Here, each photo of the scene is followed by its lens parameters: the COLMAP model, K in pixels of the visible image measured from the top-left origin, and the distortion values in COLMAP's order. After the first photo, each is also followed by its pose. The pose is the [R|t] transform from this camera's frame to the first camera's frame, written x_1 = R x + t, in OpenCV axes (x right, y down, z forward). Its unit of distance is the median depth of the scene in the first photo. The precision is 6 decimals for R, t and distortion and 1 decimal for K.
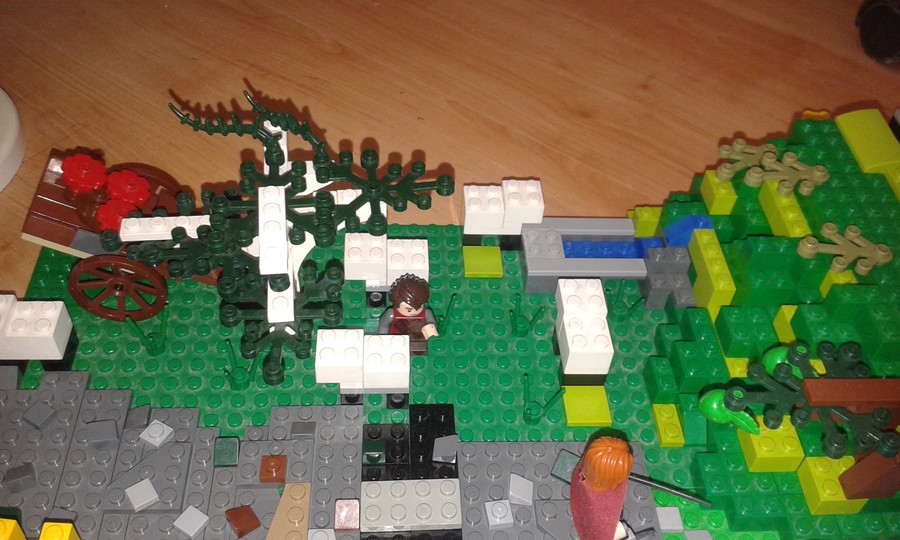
lens RADIAL K [[894.5, 0, 450.0], [0, 894.5, 270.0], [0, 0, 1]] dist [0.007824, 0.004799]
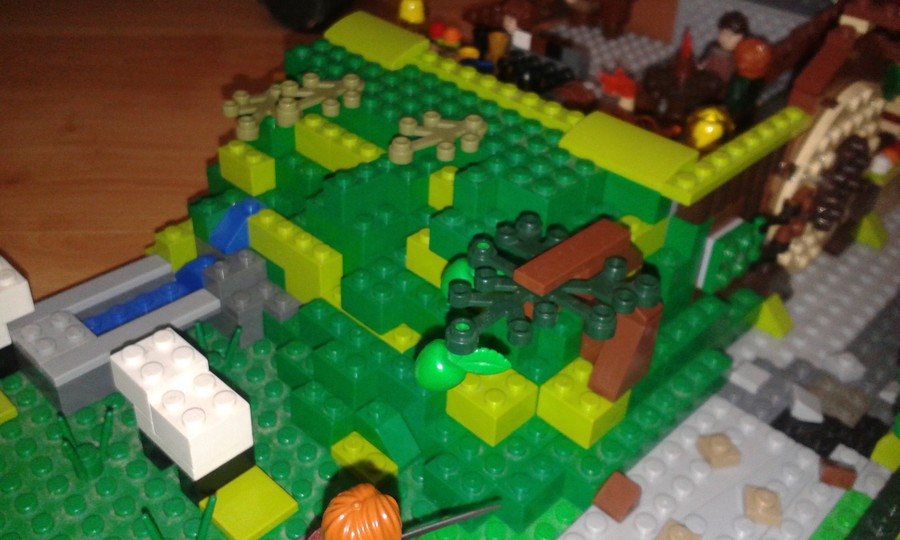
lens RADIAL K [[873.5, 0, 450.0], [0, 873.5, 270.0], [0, 0, 1]] dist [0.182281, -0.580940]
pose [[0.714928, -0.415156, 0.562604, -0.030349], [0.499515, 0.866294, 0.004496, 0.072101], [-0.489247, 0.277815, 0.826714, 0.348211]]
